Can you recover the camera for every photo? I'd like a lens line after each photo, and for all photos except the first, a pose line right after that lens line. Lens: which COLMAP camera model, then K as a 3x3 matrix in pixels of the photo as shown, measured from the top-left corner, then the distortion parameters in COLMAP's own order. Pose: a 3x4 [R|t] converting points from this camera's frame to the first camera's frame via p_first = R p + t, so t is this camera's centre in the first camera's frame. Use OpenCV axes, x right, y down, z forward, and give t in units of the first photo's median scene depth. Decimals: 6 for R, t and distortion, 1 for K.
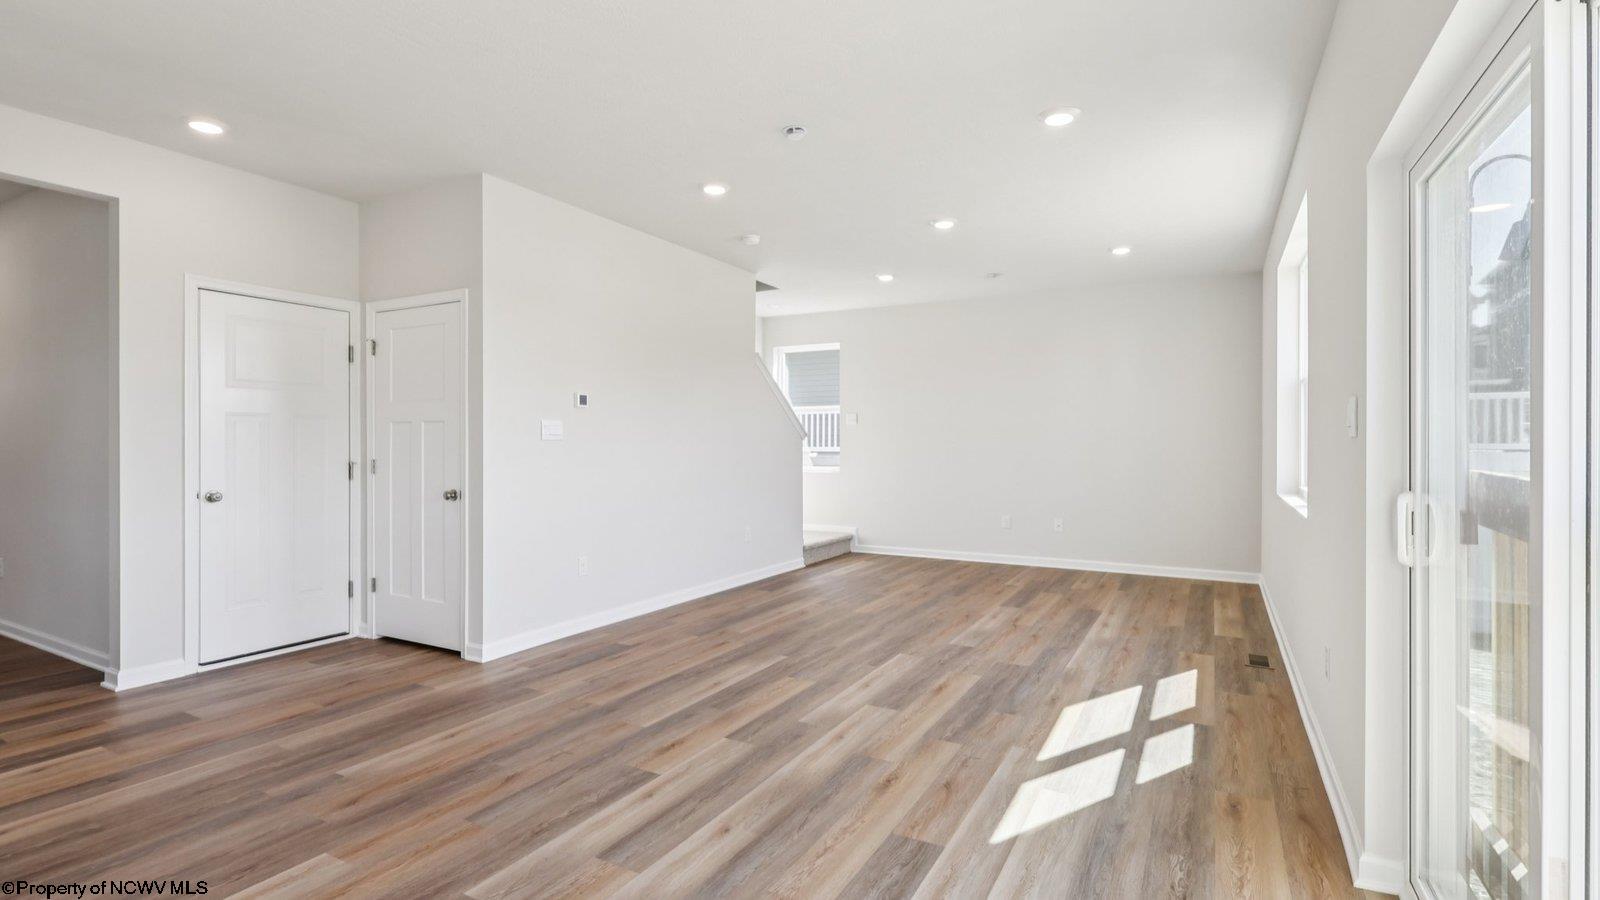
lens RADIAL K [[762.5, 0, 788.6], [0, 762.5, 447.9], [0, 0, 1]] dist [0.006593, 0.001650]
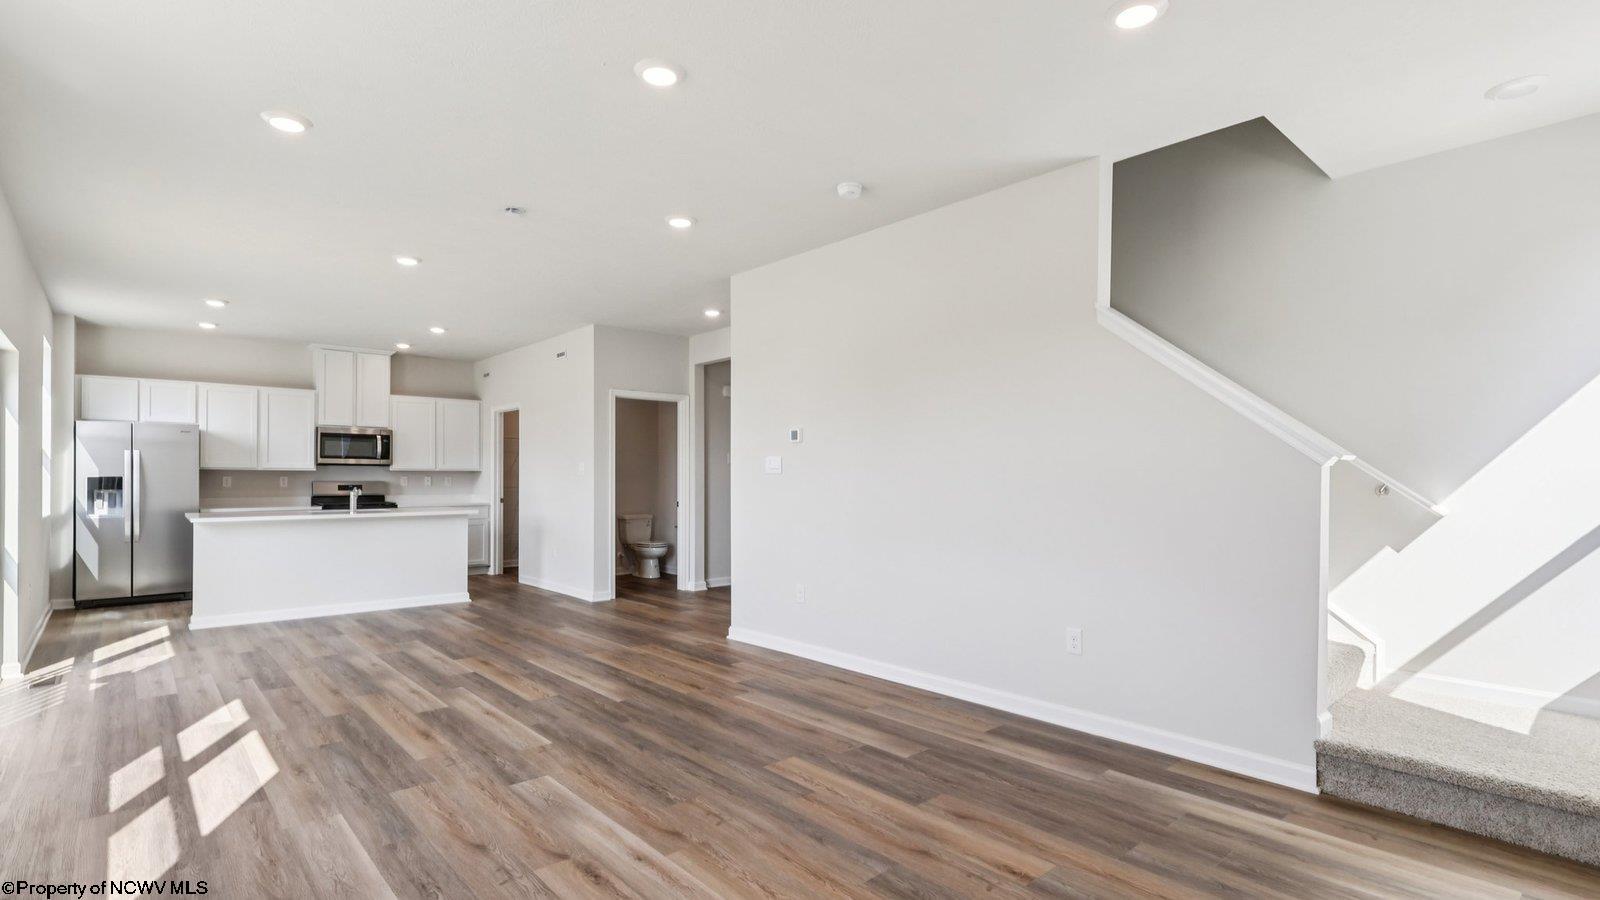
lens RADIAL K [[762.5, 0, 789.7], [0, 762.5, 461.0], [0, 0, 1]] dist [0.006593, 0.001650]
pose [[-0.337679, -0.019975, -0.941049, 0.989615], [-0.001999, 0.999788, -0.020505, -0.007868], [0.941259, -0.005042, -0.337647, 1.824770]]
